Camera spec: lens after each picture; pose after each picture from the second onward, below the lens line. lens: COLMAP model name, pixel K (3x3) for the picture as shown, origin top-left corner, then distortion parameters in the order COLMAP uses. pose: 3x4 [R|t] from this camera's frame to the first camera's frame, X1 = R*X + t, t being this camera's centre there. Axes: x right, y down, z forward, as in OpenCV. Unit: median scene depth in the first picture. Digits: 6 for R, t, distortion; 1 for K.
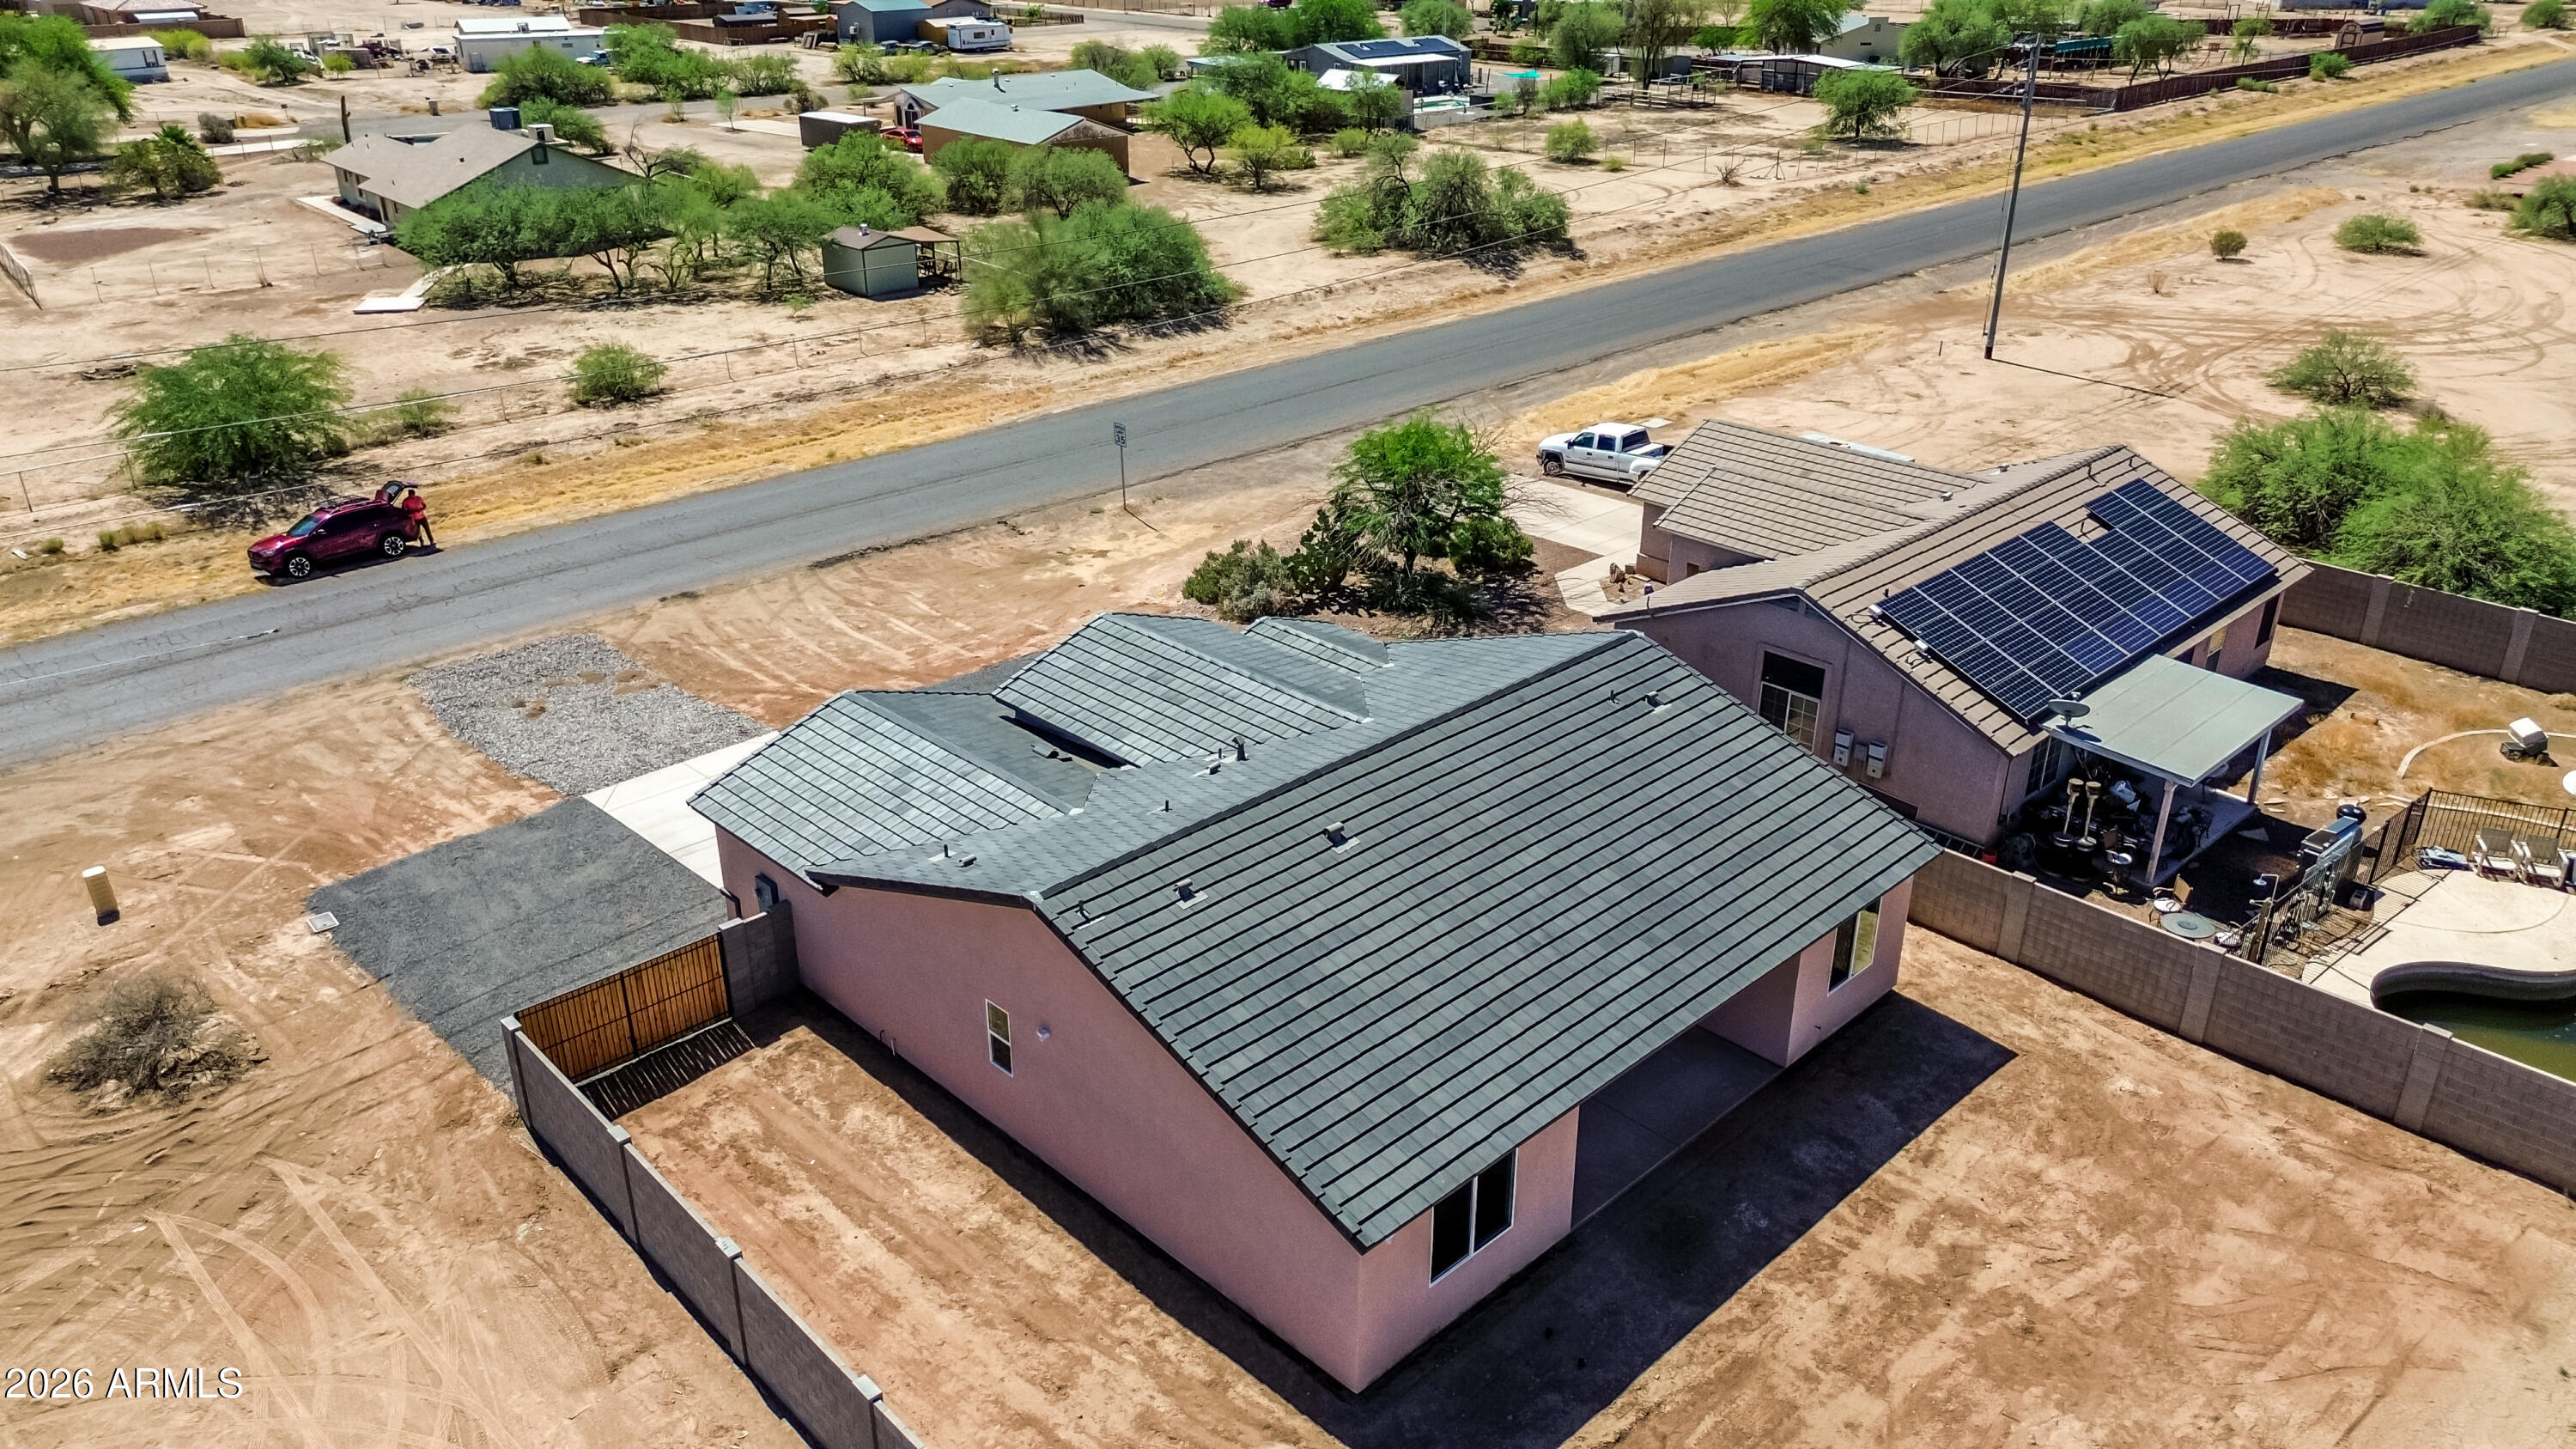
lens RADIAL K [[1828.0, 0, 1281.1], [0, 1828.0, 730.5], [0, 0, 1]] dist [0.066708, -0.059910]
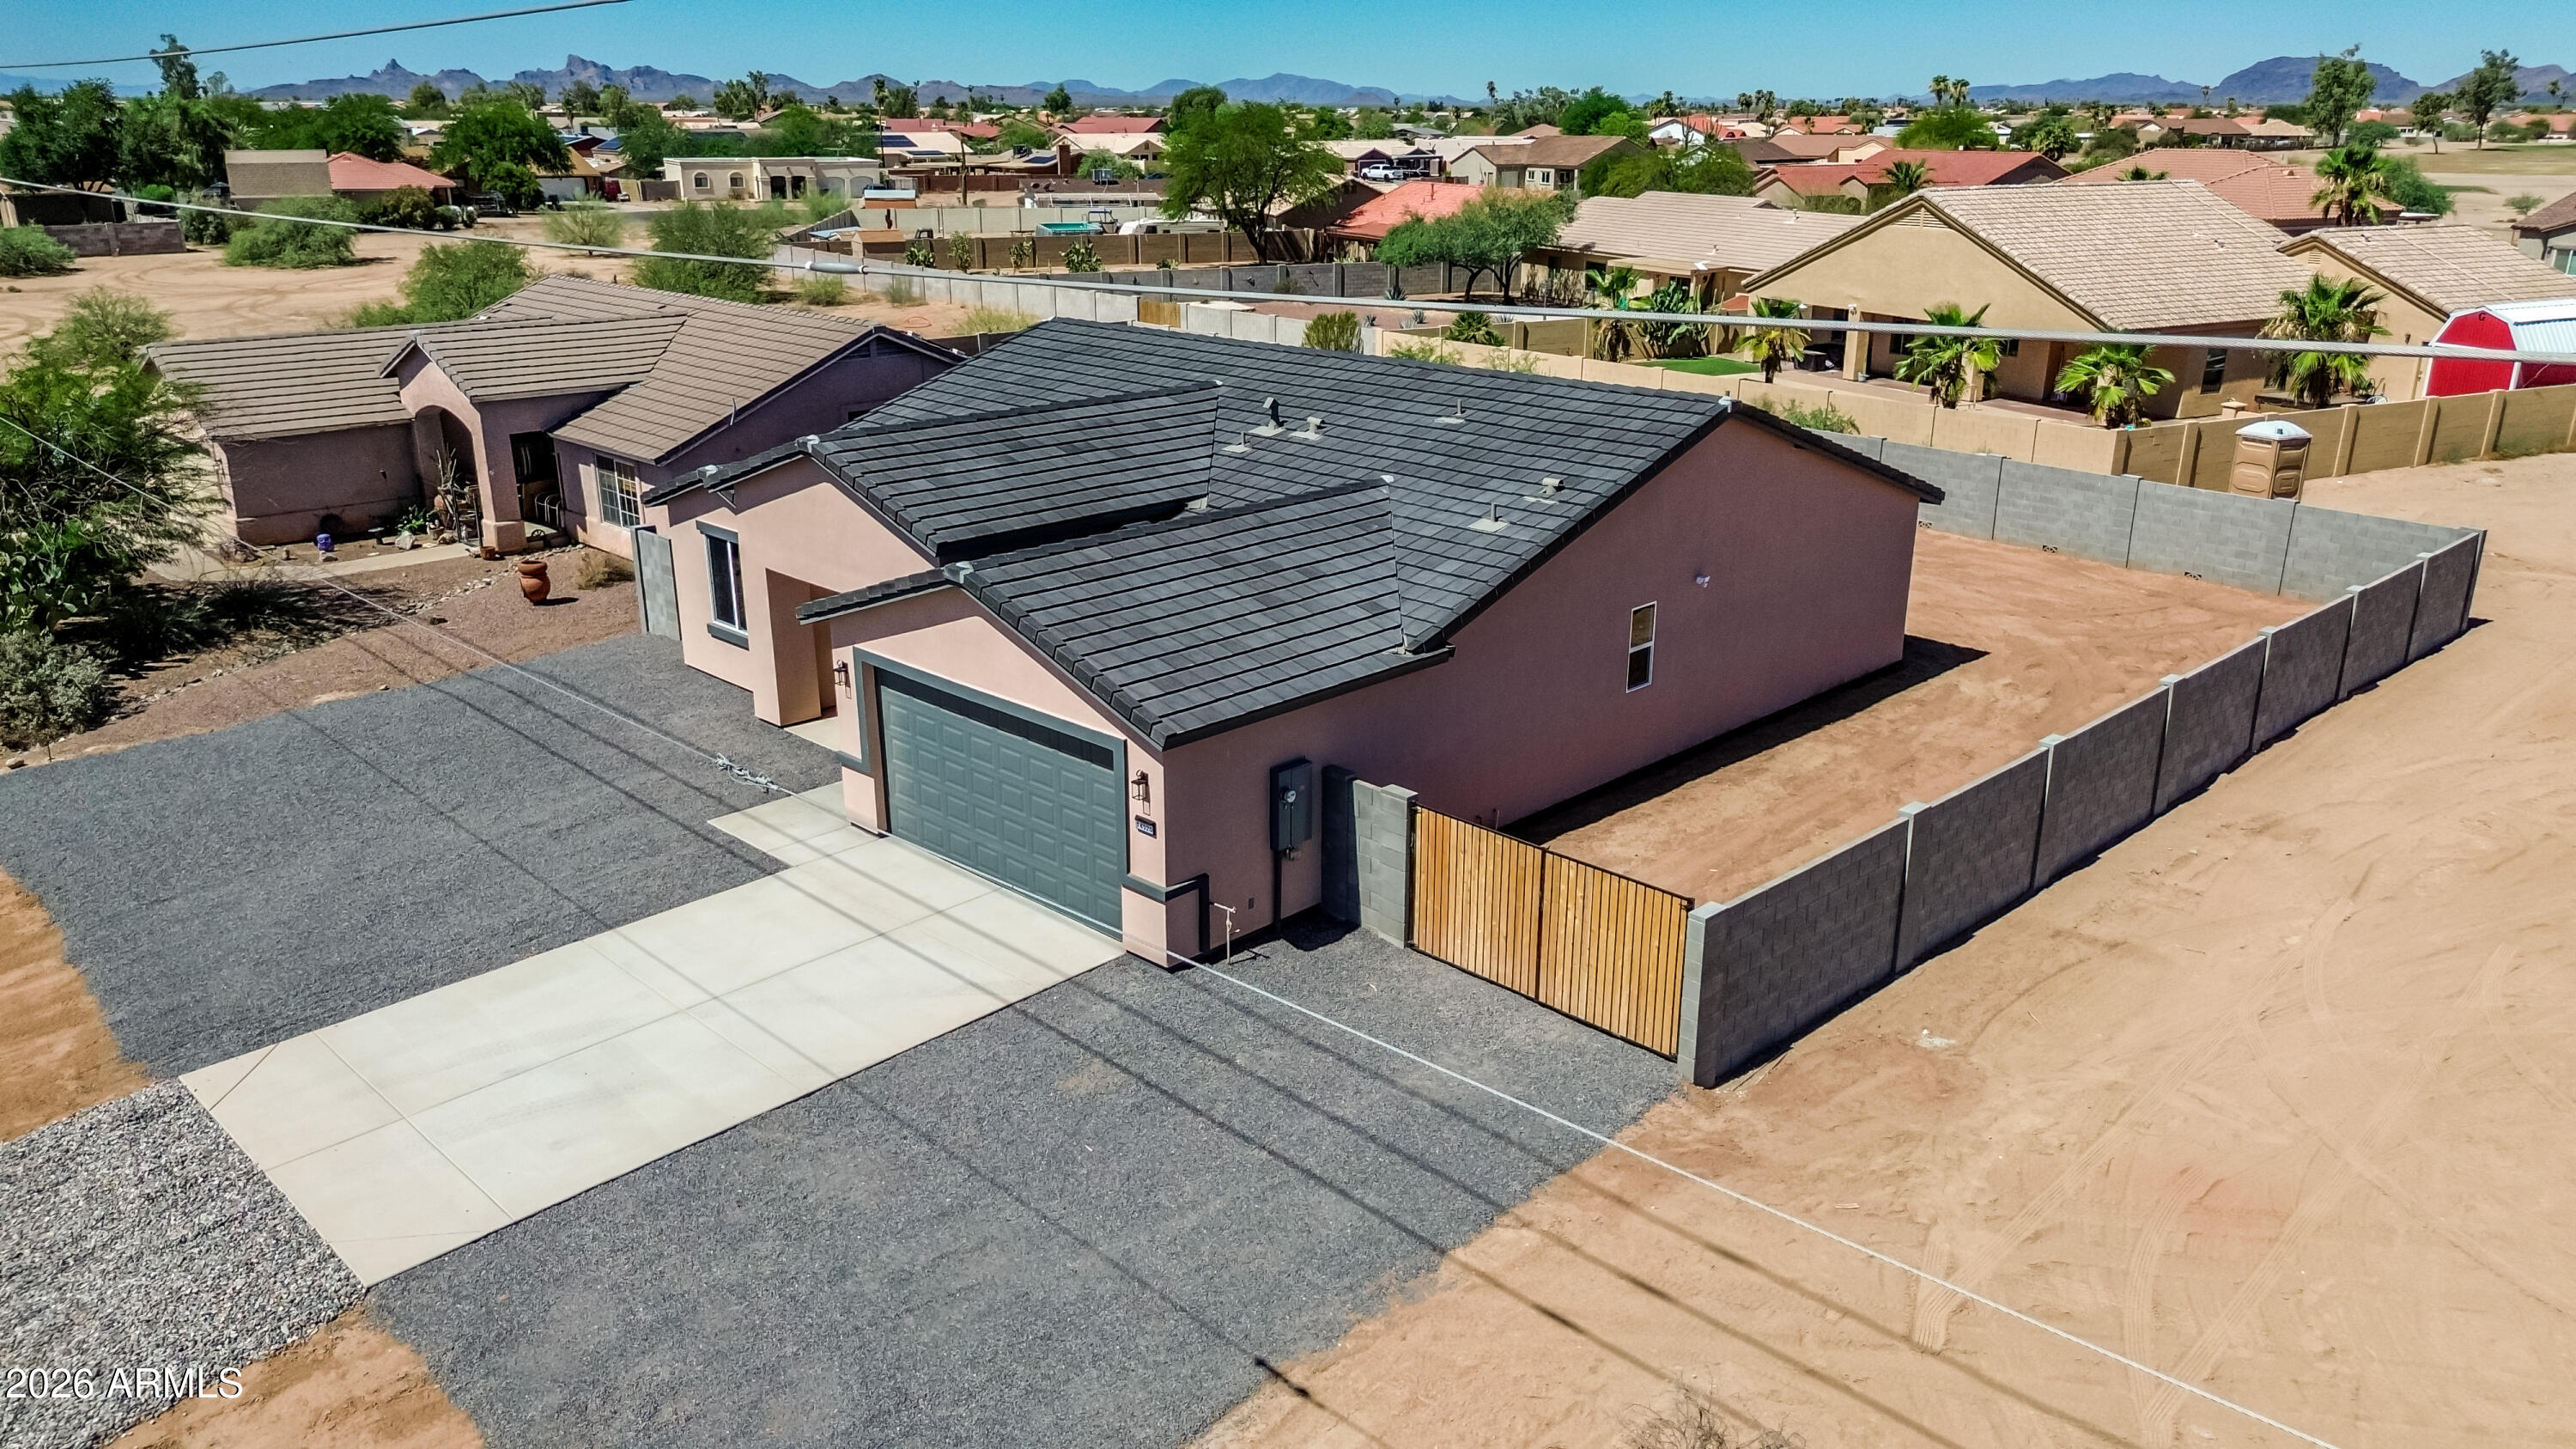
lens RADIAL K [[1831.0, 0, 1291.9], [0, 1831.0, 719.4], [0, 0, 1]] dist [0.070638, -0.079428]
pose [[-0.019564, -0.317077, 0.948198, -0.533617], [0.421387, 0.857417, 0.295414, -0.070407], [-0.906670, 0.405337, 0.116838, 0.572799]]
